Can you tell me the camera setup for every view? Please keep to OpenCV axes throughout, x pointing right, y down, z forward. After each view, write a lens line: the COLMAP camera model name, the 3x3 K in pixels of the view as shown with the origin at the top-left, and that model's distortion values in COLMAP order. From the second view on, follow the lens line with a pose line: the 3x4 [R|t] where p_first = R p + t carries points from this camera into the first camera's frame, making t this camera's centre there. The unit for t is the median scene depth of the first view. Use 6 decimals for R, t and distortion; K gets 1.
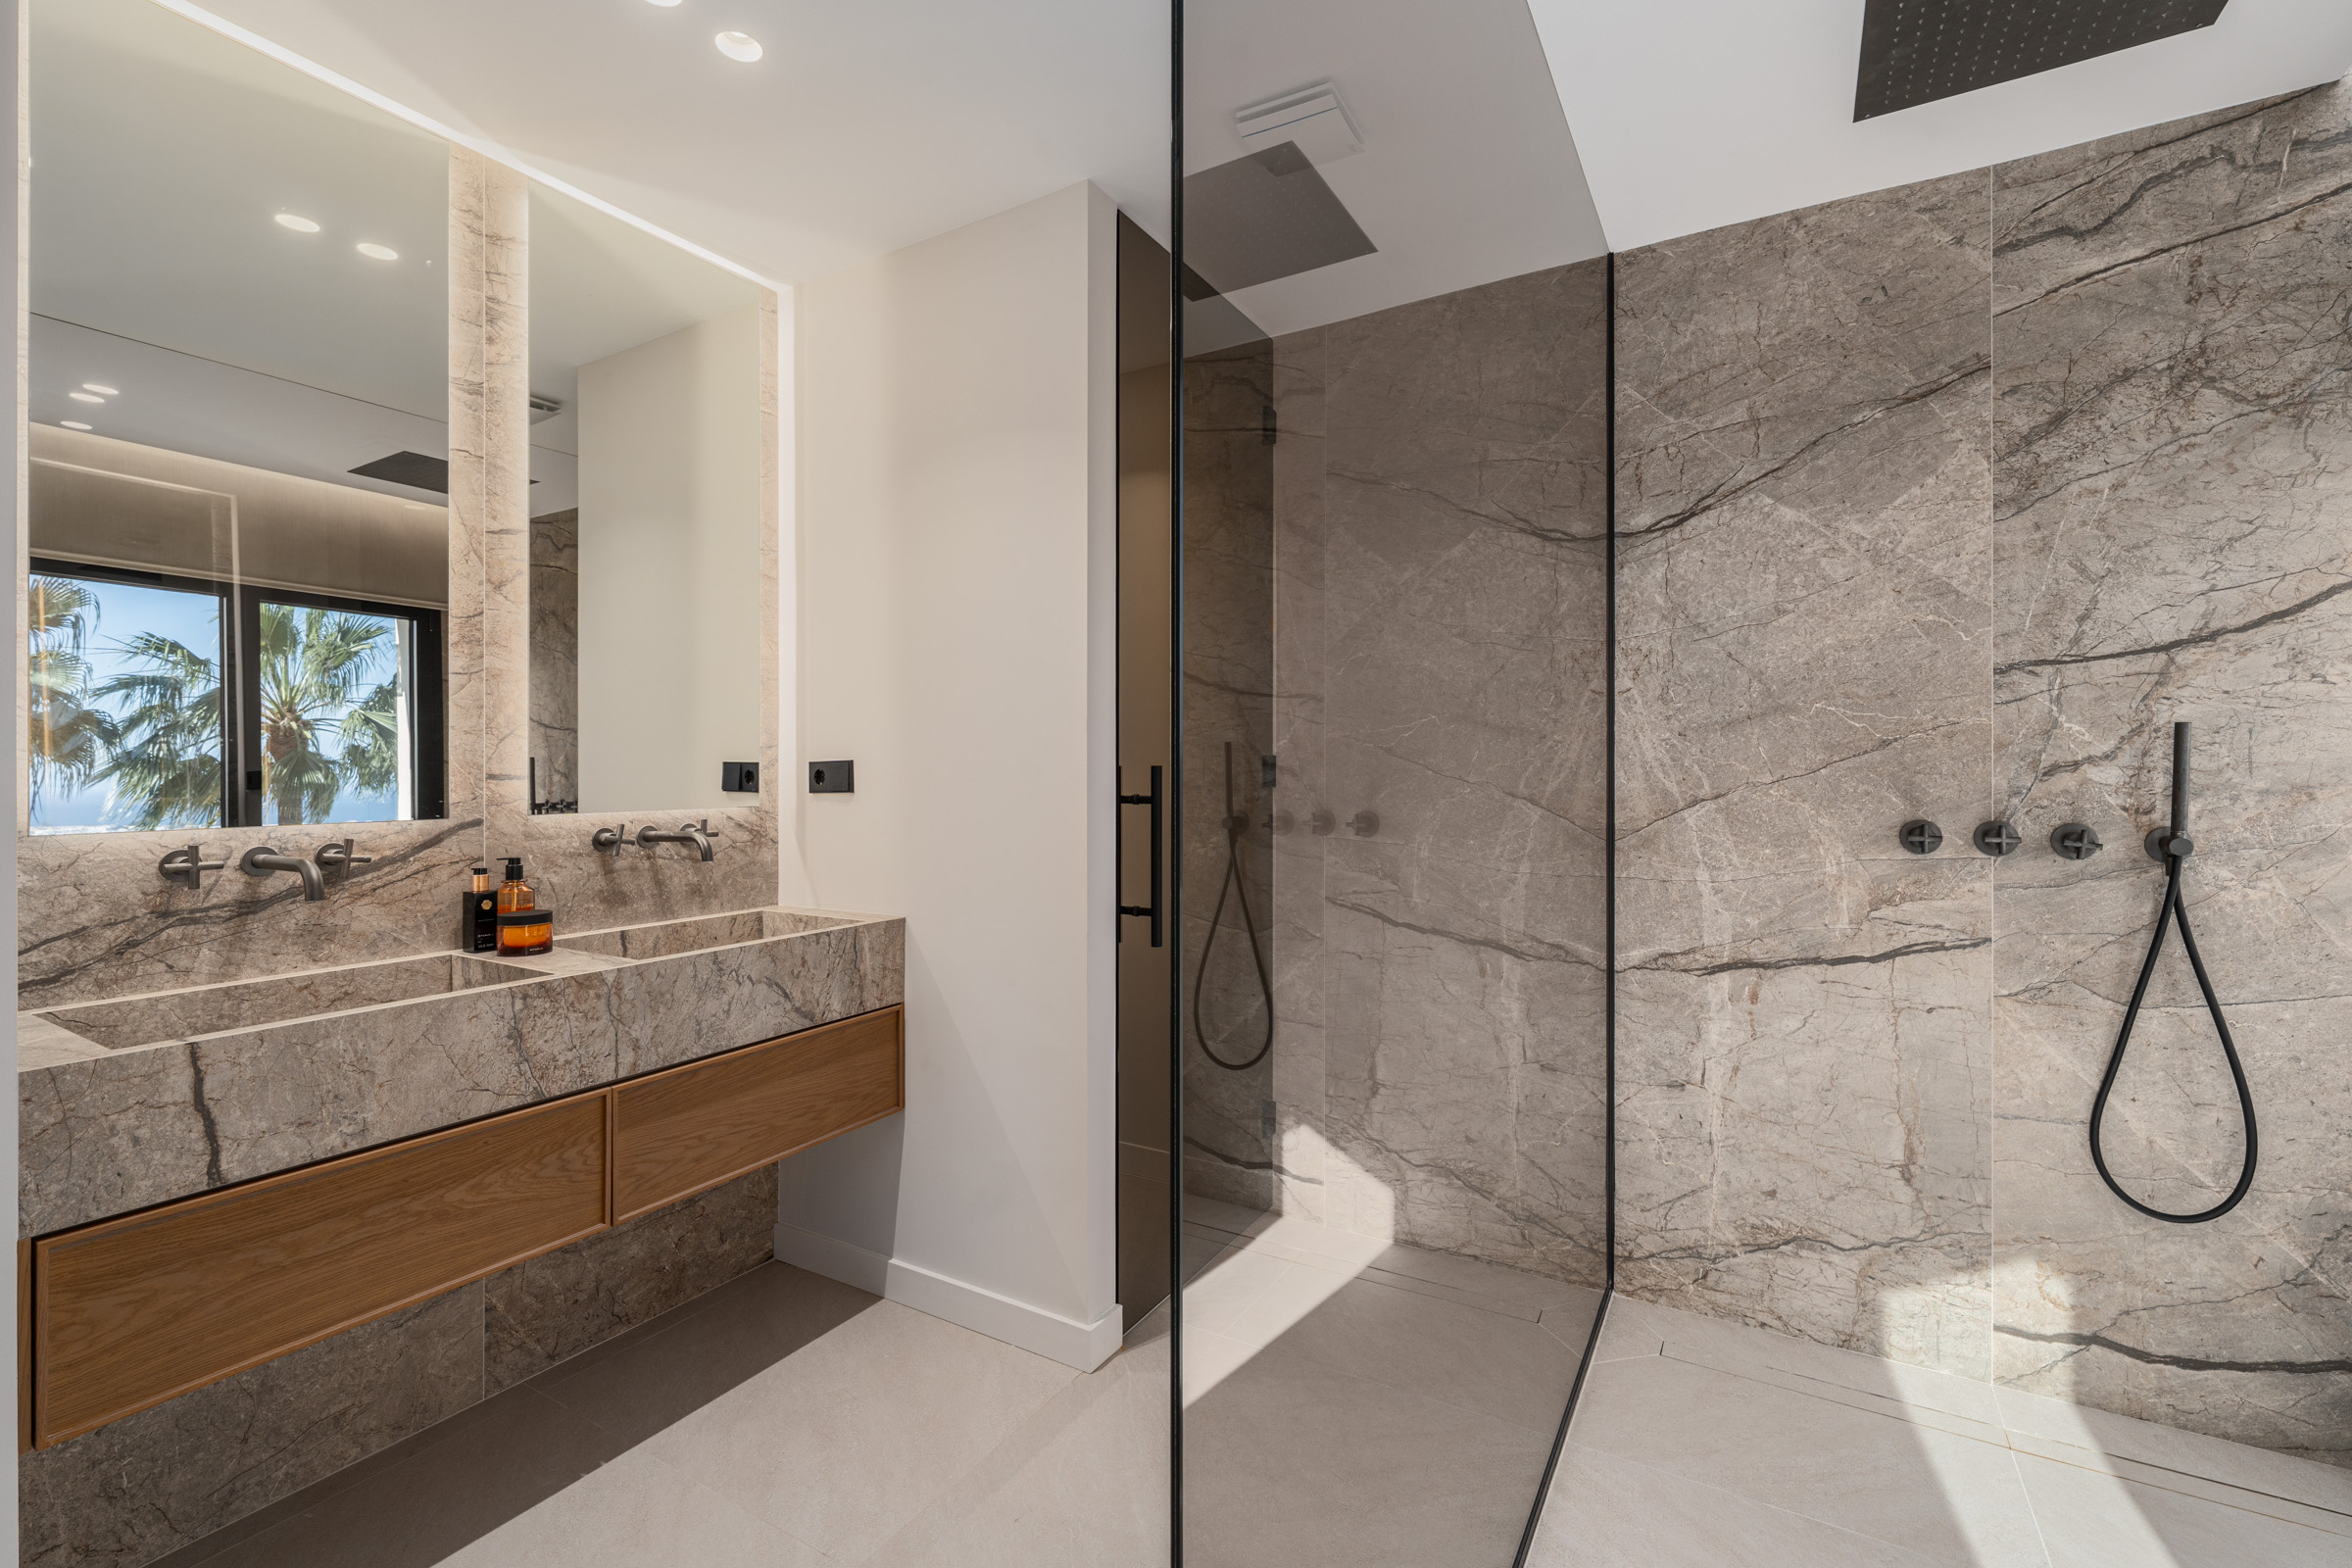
lens RADIAL K [[1027.8, 0, 1172.6], [0, 1027.8, 763.9], [0, 0, 1]] dist [-0.002396, 0.000025]
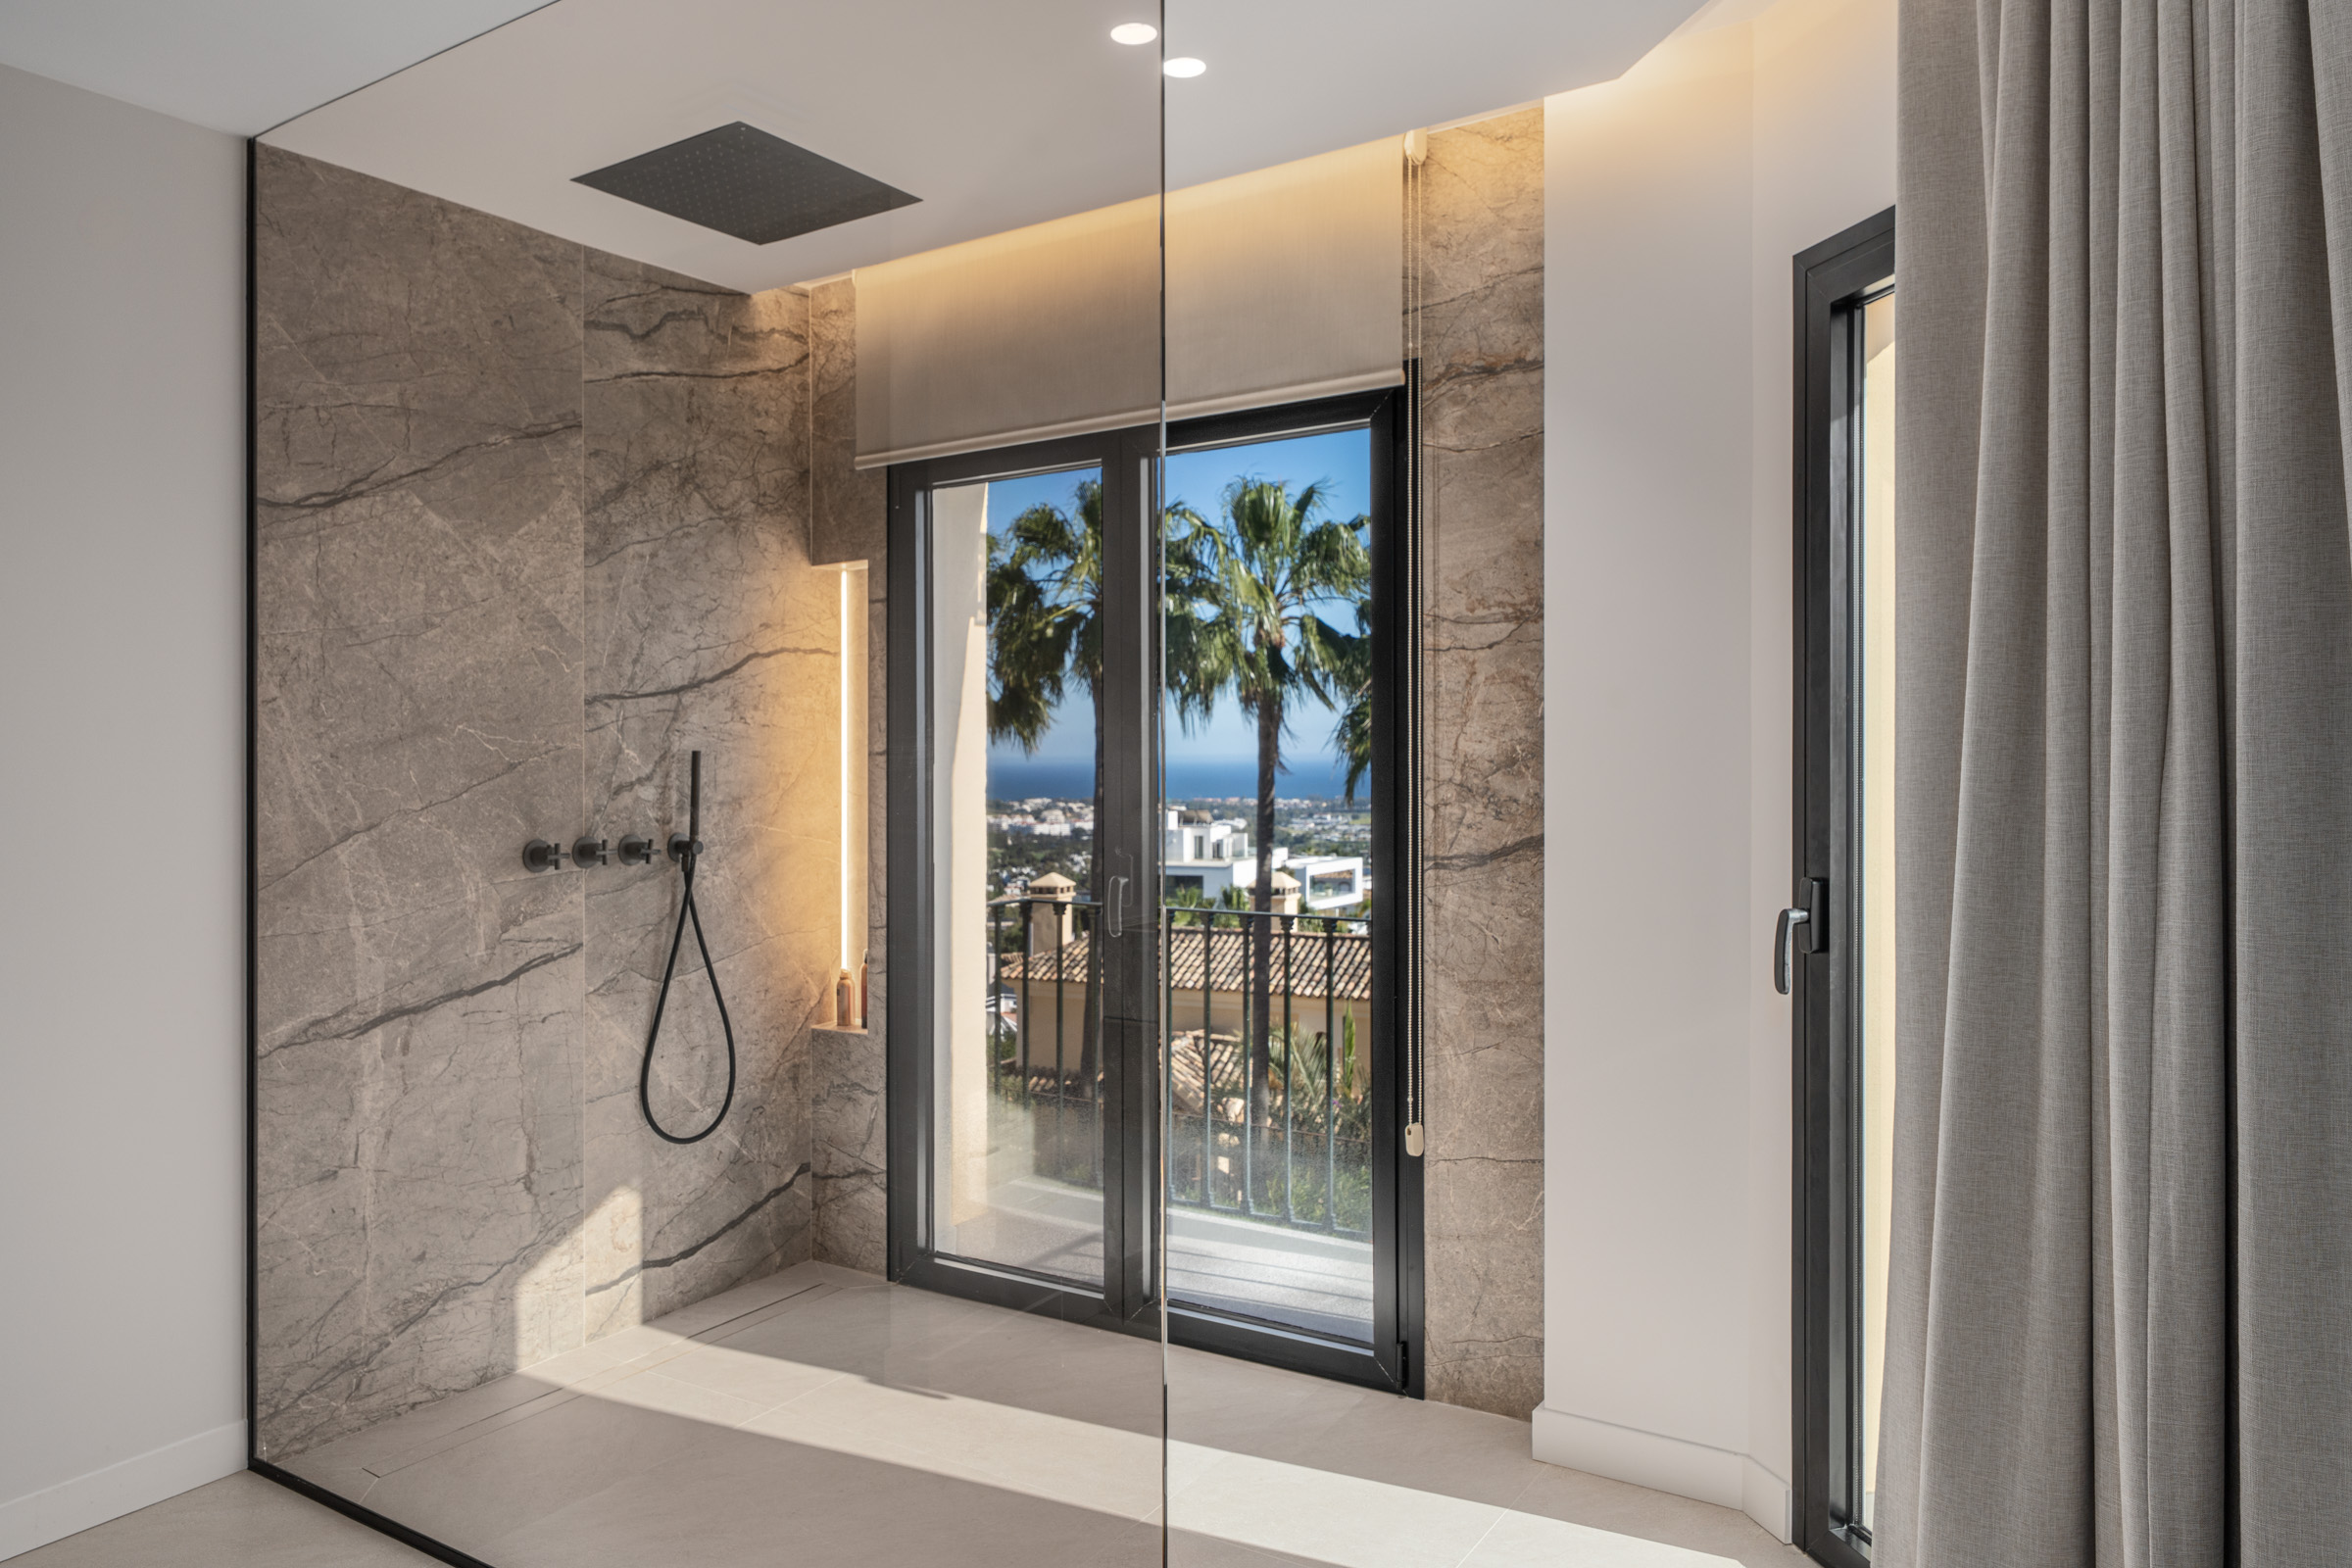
lens RADIAL K [[1555.9, 0, 1172.4], [0, 1555.9, 778.4], [0, 0, 1]] dist [0.004451, -0.000487]
pose [[0.035075, -0.014516, 0.999279, -0.822491], [0.006748, 0.999875, 0.014288, -0.026102], [-0.999362, 0.006242, 0.035169, 0.292809]]
